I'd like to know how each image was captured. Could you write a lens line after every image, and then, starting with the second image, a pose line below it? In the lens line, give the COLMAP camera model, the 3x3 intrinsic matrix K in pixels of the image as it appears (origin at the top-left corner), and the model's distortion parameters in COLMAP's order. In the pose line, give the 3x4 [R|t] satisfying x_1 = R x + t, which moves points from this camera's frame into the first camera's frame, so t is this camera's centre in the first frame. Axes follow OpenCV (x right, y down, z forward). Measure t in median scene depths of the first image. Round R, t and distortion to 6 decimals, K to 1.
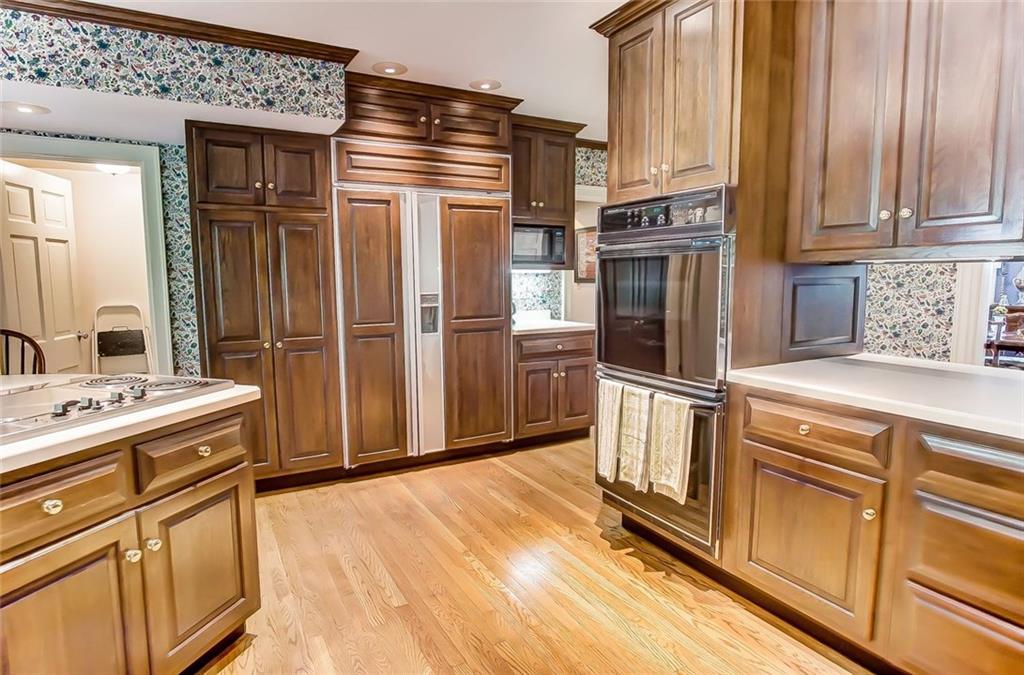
lens RADIAL K [[560.3, 0, 517.8], [0, 560.3, 330.0], [0, 0, 1]] dist [-0.028984, 0.000984]
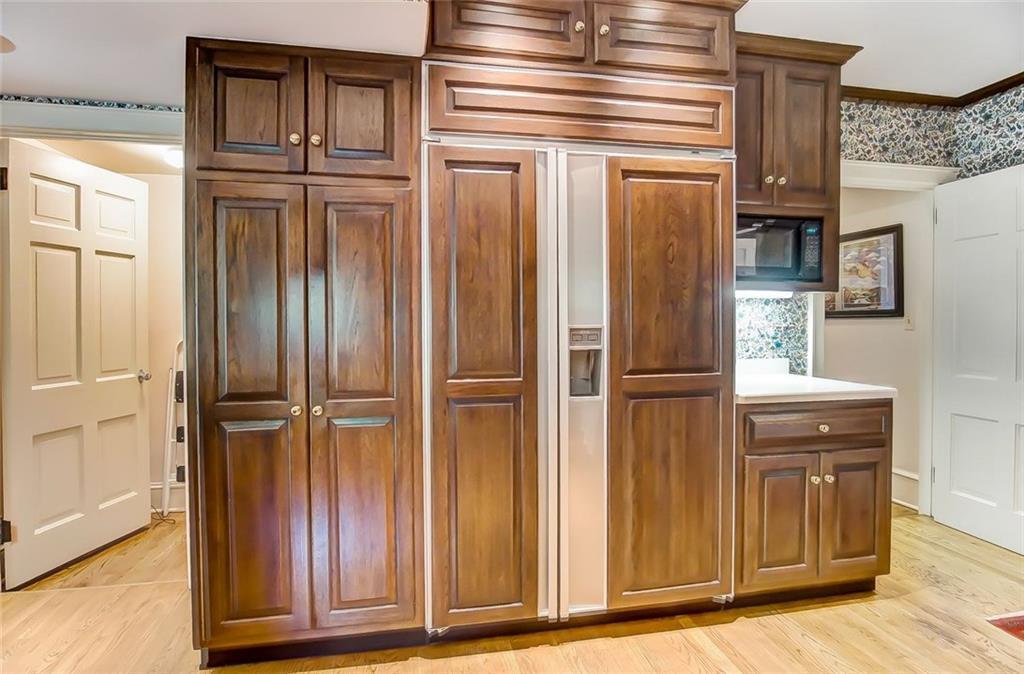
lens RADIAL K [[560.3, 0, 517.8], [0, 560.3, 329.5], [0, 0, 1]] dist [-0.028984, 0.000984]
pose [[0.949177, 0.010493, -0.314567, -0.044207], [-0.034044, 0.997003, -0.069465, -0.020344], [0.312896, 0.076644, 0.946690, 0.437895]]
